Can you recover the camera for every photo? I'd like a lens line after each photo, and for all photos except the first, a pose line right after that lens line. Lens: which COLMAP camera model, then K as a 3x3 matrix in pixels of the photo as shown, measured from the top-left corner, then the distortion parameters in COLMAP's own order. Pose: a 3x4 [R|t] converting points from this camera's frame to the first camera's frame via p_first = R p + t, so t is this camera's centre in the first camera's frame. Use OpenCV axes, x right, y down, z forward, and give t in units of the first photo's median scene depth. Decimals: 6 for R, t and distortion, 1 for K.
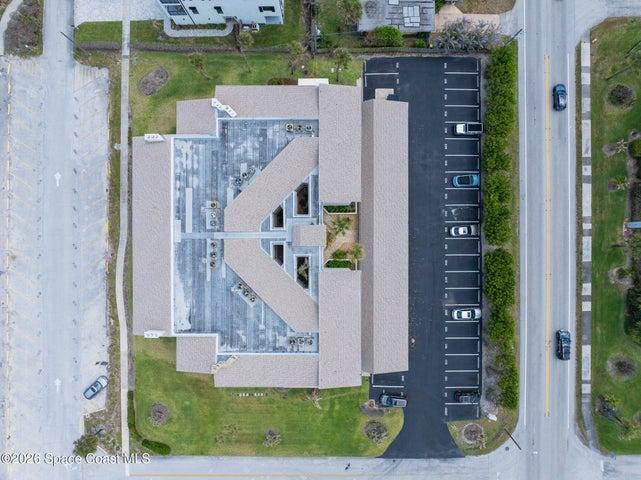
lens RADIAL K [[454.4, 0, 323.6], [0, 454.4, 237.1], [0, 0, 1]] dist [-0.035885, 0.007393]
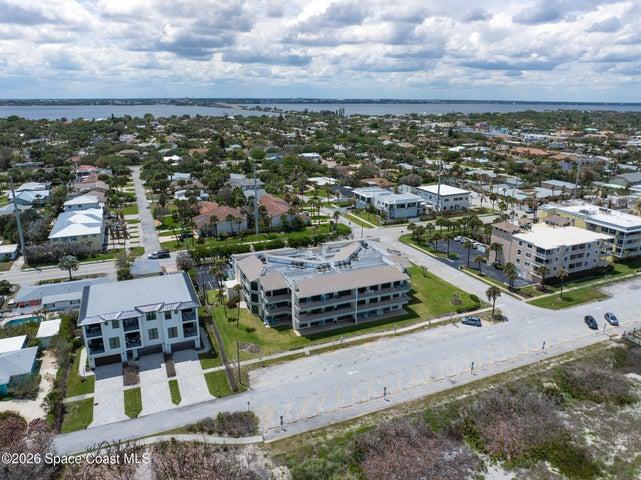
lens RADIAL K [[454.0, 0, 323.5], [0, 454.0, 249.9], [0, 0, 1]] dist [-0.058179, 0.036687]
pose [[-0.400219, -0.294879, 0.867682, -1.479200], [0.916389, -0.121066, 0.381541, -0.603525], [-0.007461, 0.947834, 0.318677, 0.332662]]
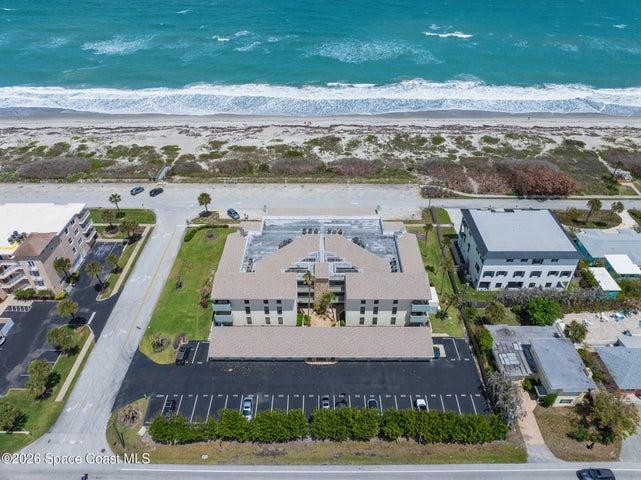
lens RADIAL K [[454.4, 0, 323.6], [0, 454.4, 237.1], [0, 0, 1]] dist [-0.035885, 0.007393]
pose [[-0.001696, 0.591735, -0.806131, 0.930219], [-0.999997, 0.000596, 0.002541, -0.011385], [0.001984, 0.806133, 0.591732, 0.047841]]
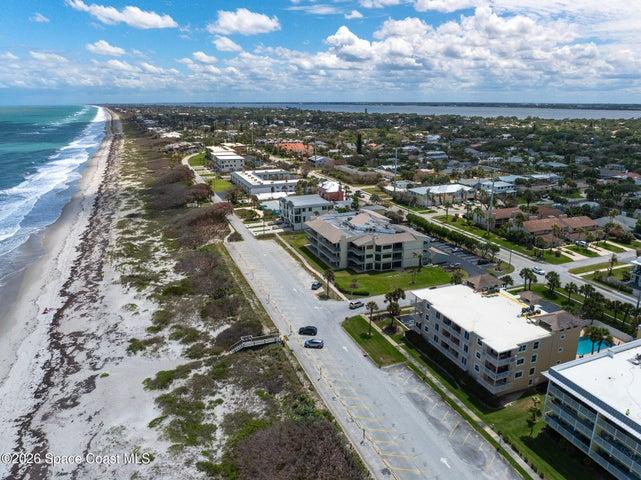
lens RADIAL K [[454.4, 0, 323.6], [0, 454.4, 237.1], [0, 0, 1]] dist [-0.035885, 0.007393]
pose [[0.926652, -0.109232, 0.359700, -1.112026], [0.375920, 0.269060, -0.886730, 1.906315], [0.000078, 0.956909, 0.290388, 0.278252]]
